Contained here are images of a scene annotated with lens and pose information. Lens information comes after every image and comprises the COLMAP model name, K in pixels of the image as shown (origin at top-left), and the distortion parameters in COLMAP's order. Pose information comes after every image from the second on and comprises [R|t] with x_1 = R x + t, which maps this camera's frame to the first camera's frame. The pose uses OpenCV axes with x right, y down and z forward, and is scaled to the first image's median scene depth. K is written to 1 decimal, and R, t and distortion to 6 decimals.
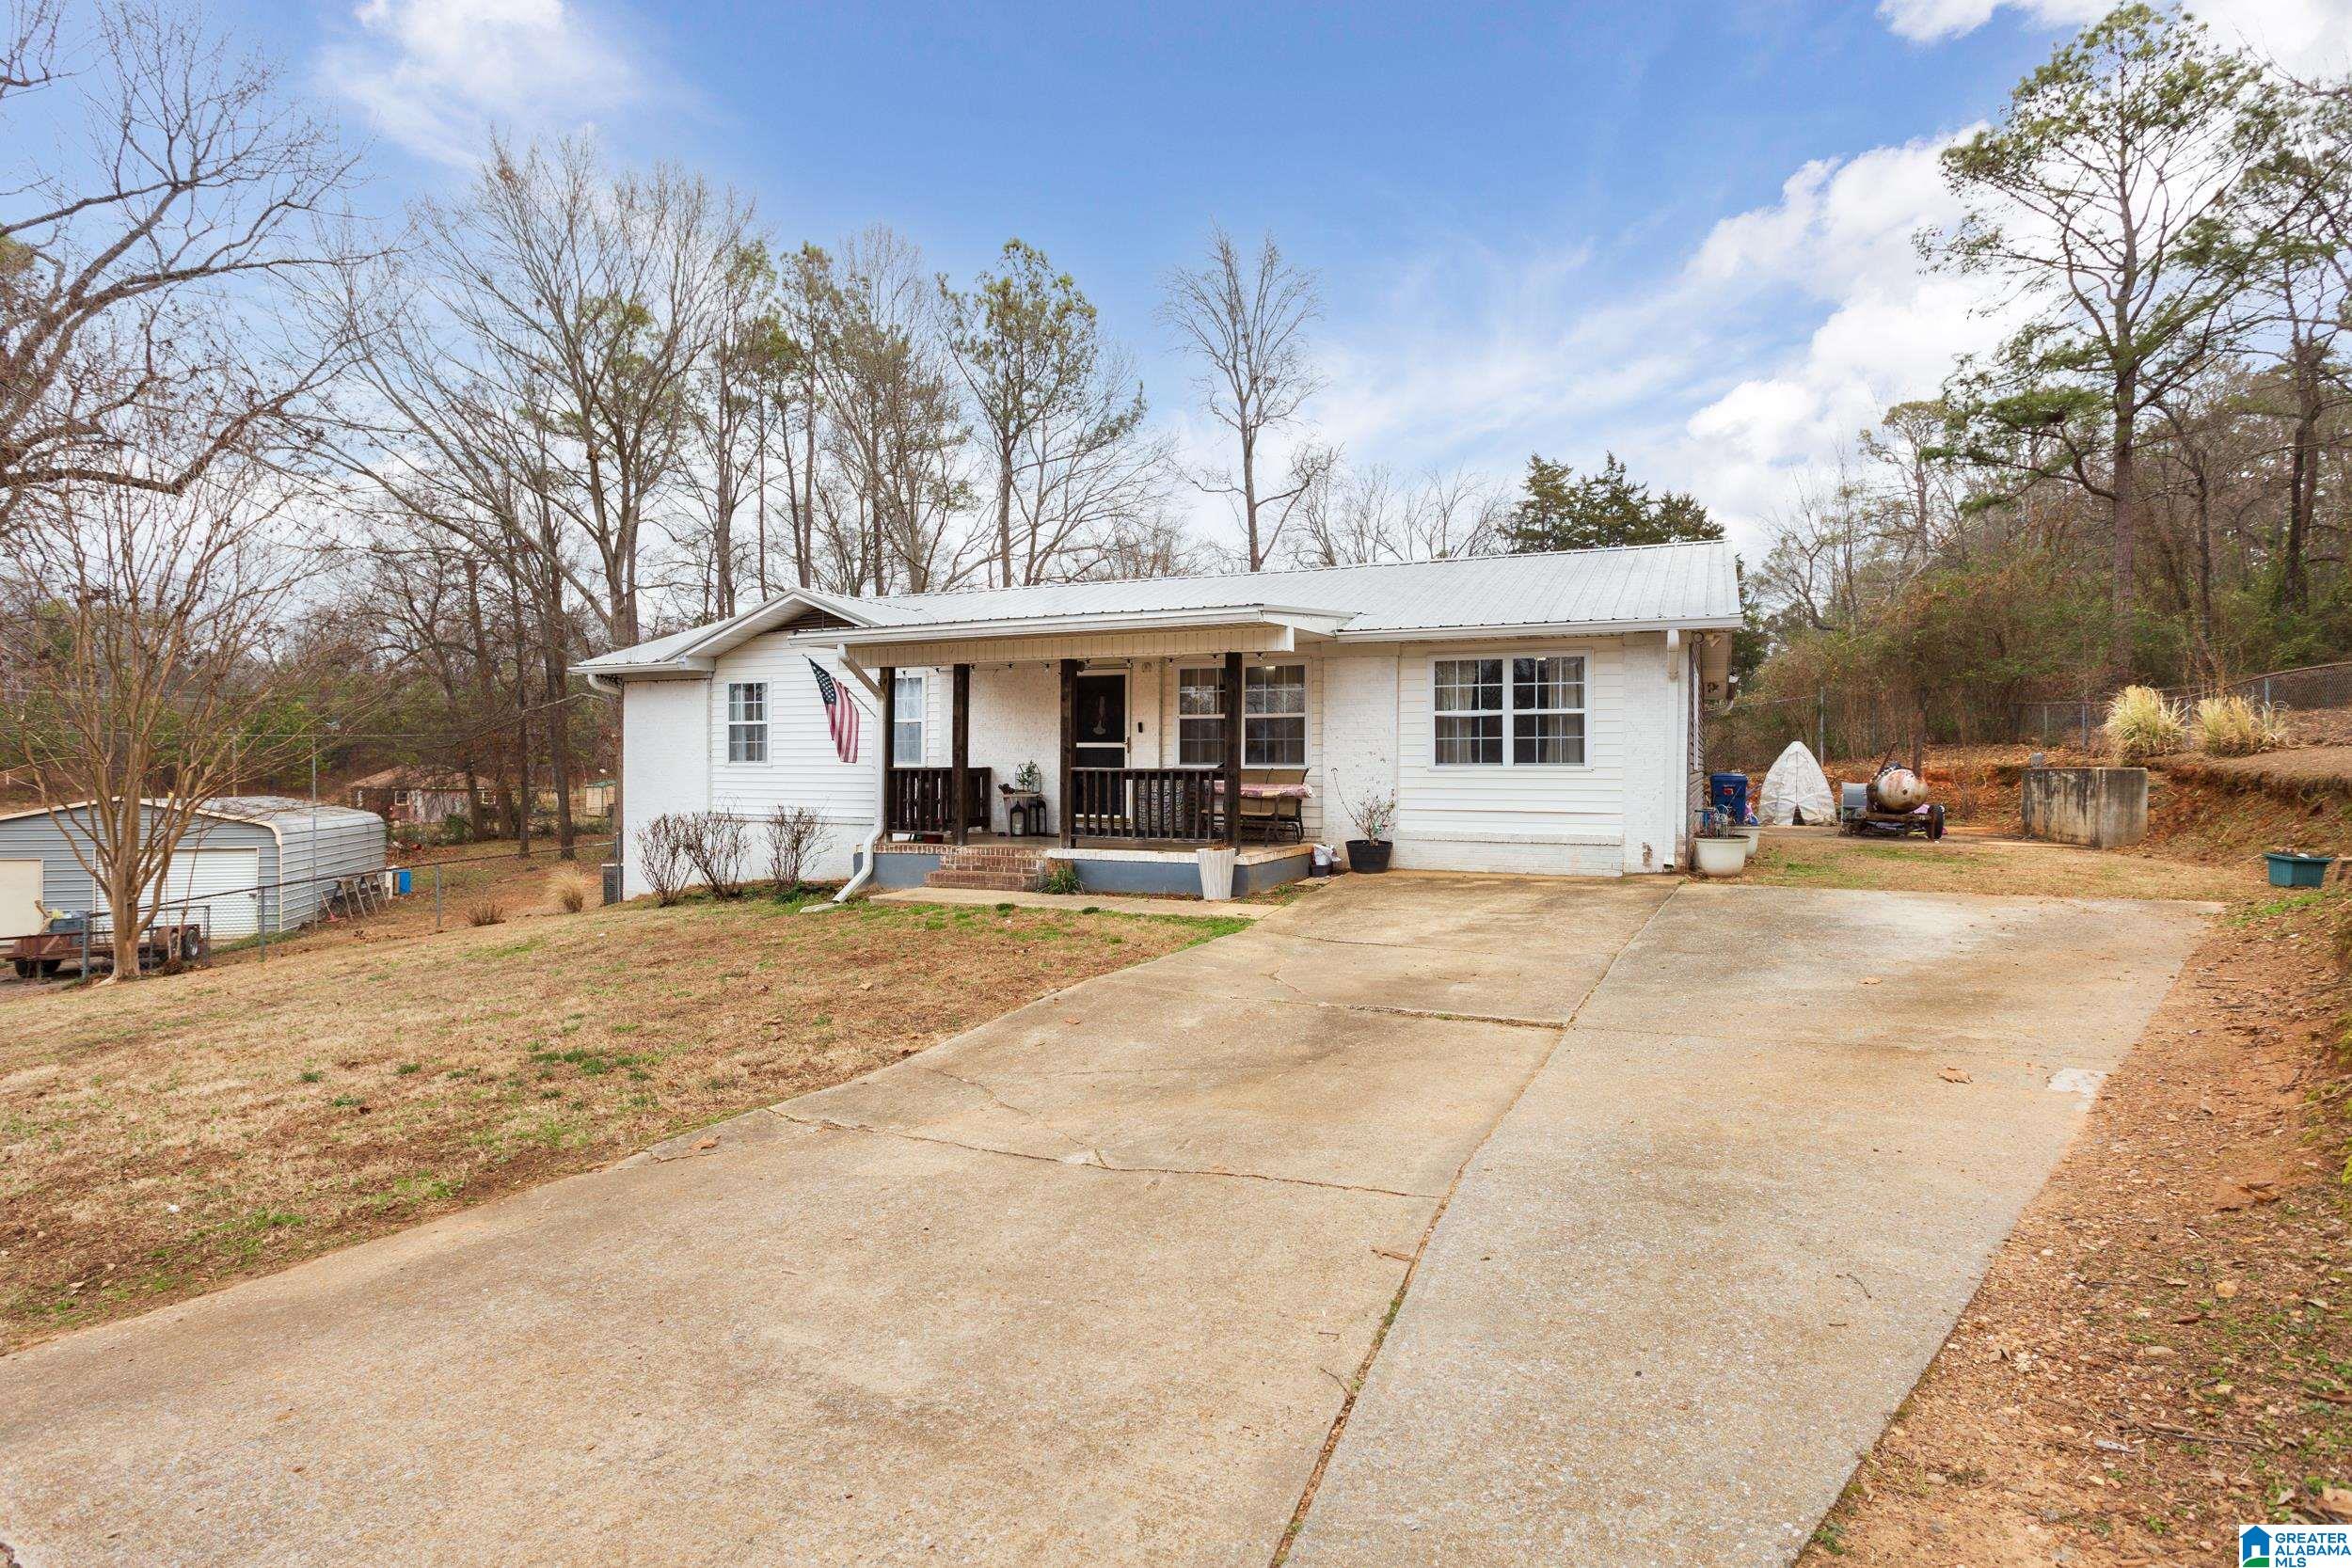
lens RADIAL K [[1198.9, 0, 1174.8], [0, 1198.9, 768.9], [0, 0, 1]] dist [-0.014412, 0.004892]
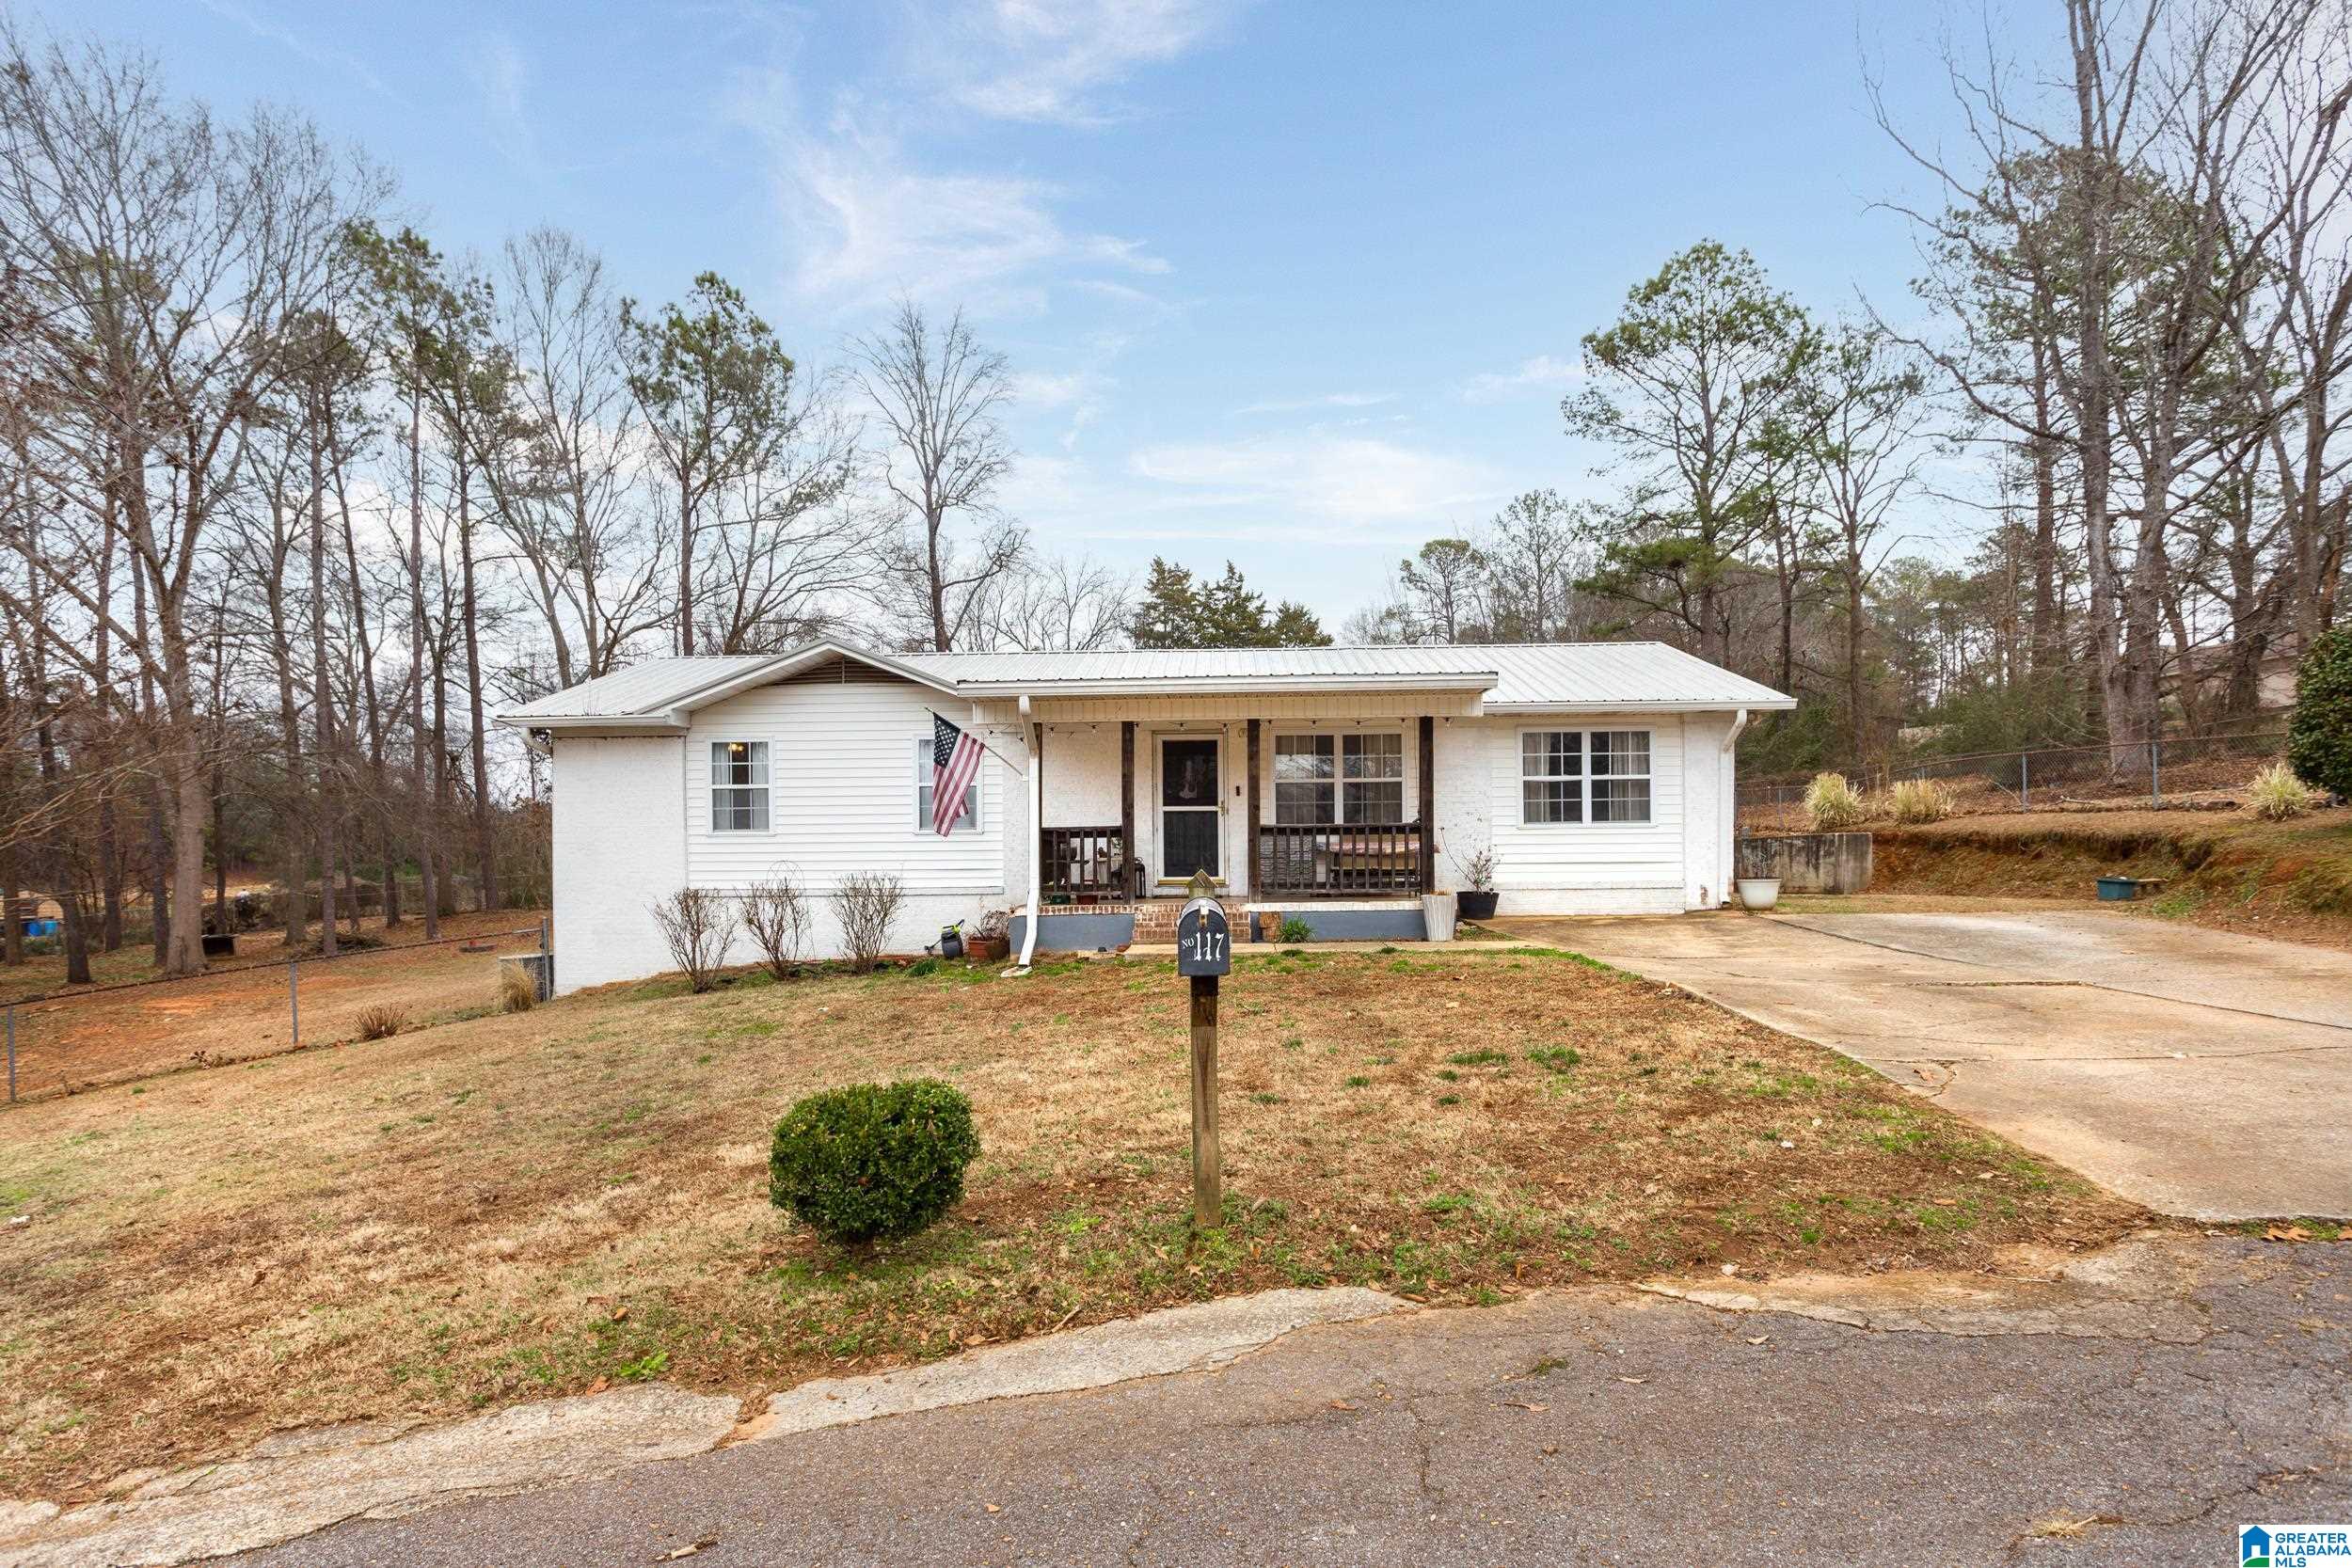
lens RADIAL K [[1198.9, 0, 1183.2], [0, 1198.9, 877.3], [0, 0, 1]] dist [-0.014412, 0.004892]
pose [[0.925047, -0.016402, 0.379498, -0.375464], [0.012142, 0.999834, 0.013616, 0.020604], [-0.379658, -0.007987, 0.925092, 0.050169]]
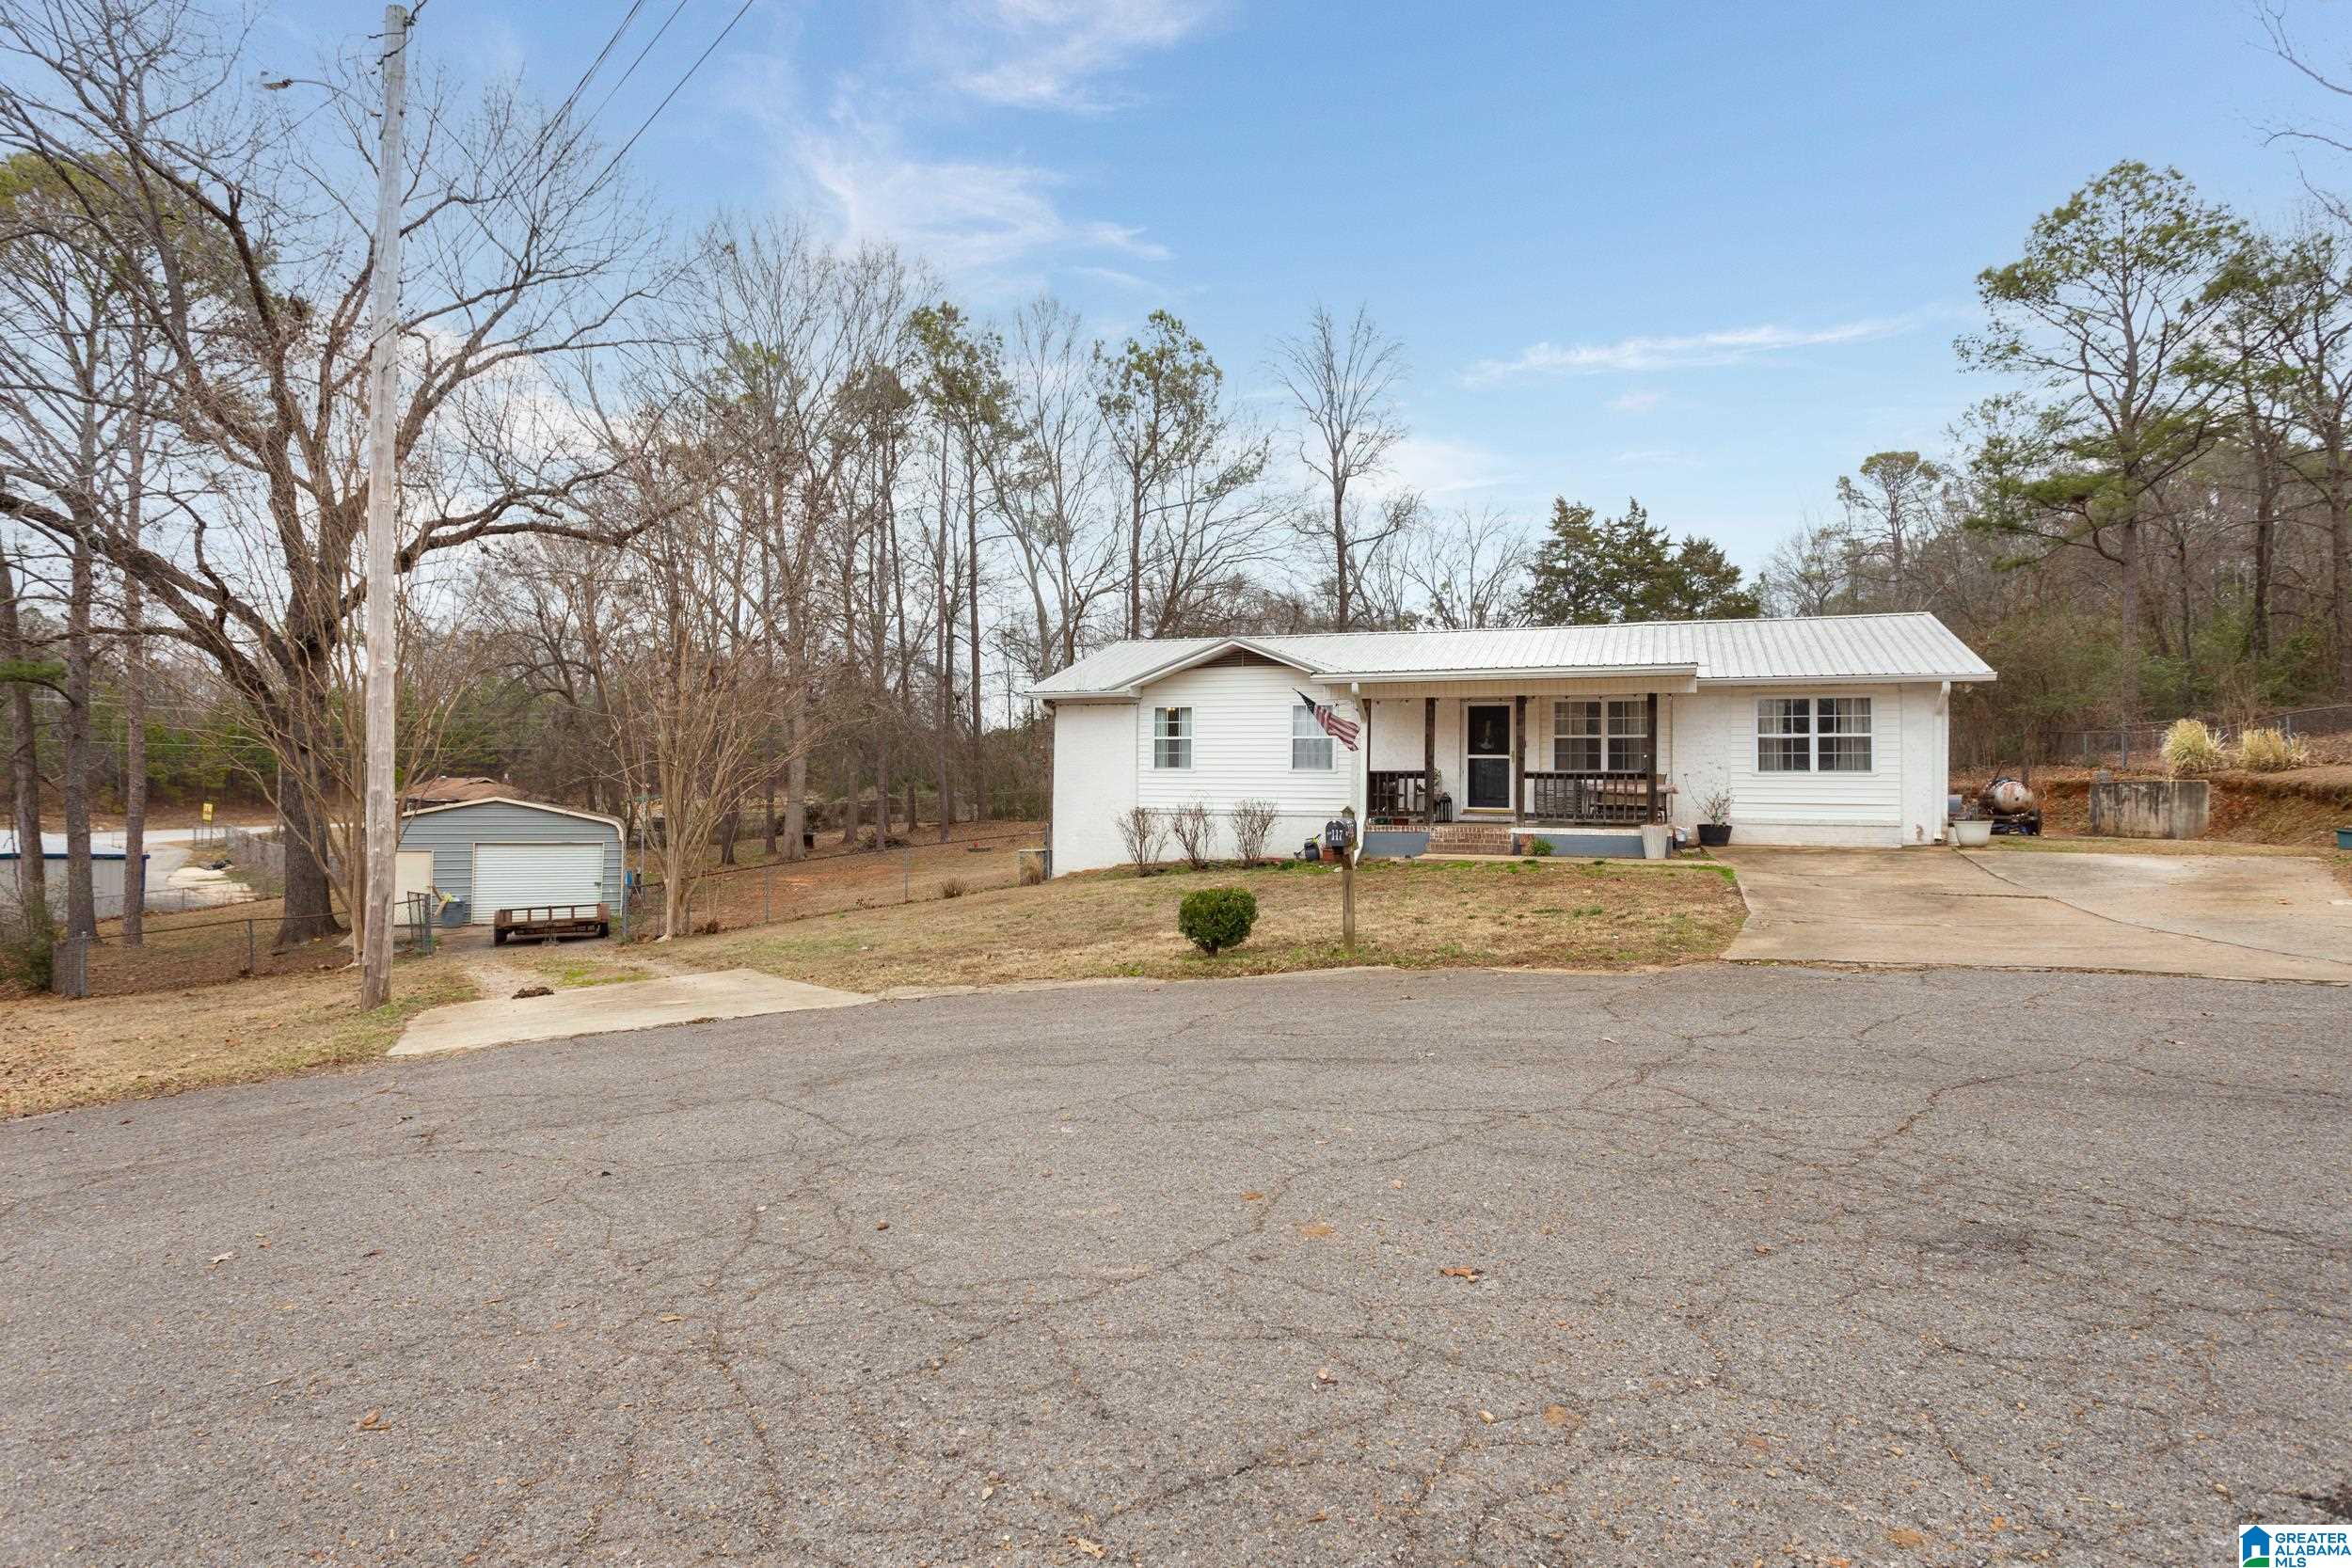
lens RADIAL K [[1198.9, 0, 1186.0], [0, 1198.9, 754.0], [0, 0, 1]] dist [-0.014412, 0.004892]
pose [[0.998909, 0.008842, 0.045844, -0.386343], [-0.007561, 0.999578, -0.028039, 0.015066], [-0.046072, 0.027662, 0.998555, -0.286320]]
